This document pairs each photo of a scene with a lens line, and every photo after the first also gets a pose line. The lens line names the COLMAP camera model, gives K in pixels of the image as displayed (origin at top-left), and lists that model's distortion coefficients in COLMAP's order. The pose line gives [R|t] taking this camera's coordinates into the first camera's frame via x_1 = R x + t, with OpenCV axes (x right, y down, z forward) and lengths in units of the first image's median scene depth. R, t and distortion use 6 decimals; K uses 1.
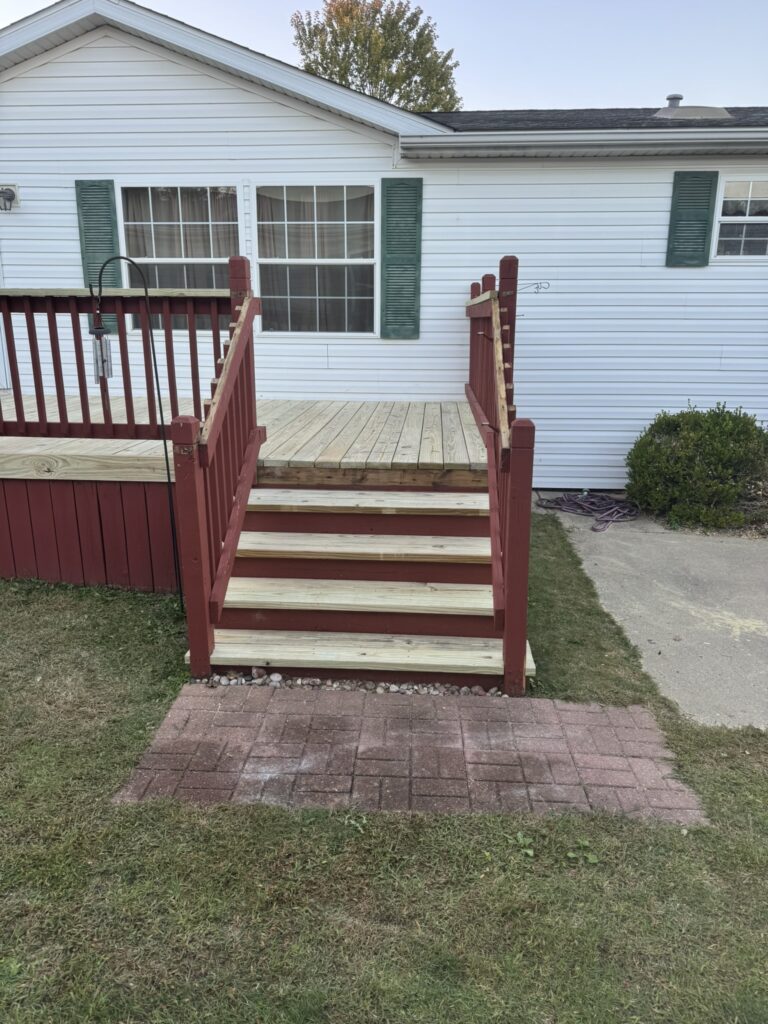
lens RADIAL K [[698.2, 0, 384.0], [0, 698.2, 512.0], [0, 0, 1]] dist [0.007265, 0.001754]
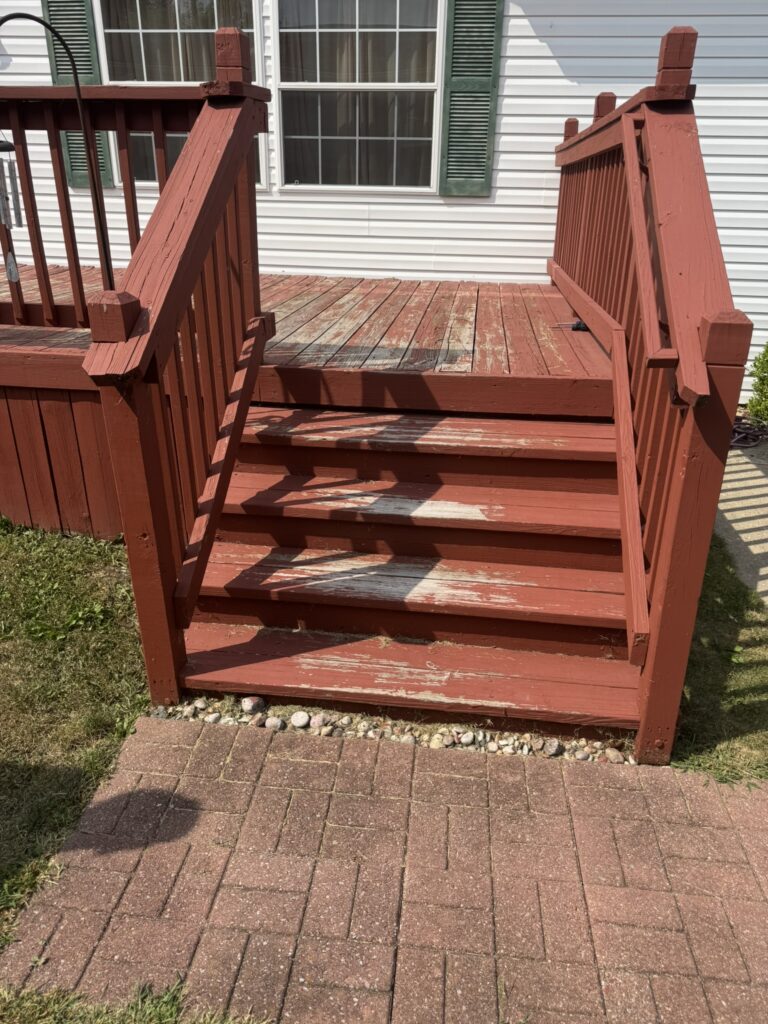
lens RADIAL K [[711.9, 0, 381.1], [0, 711.9, 496.4], [0, 0, 1]] dist [0.005868, 0.001487]
pose [[0.998048, 0.036230, -0.050864, -0.016398], [-0.029219, 0.990768, 0.132381, -0.026127], [0.055191, -0.130636, 0.989893, 0.189851]]
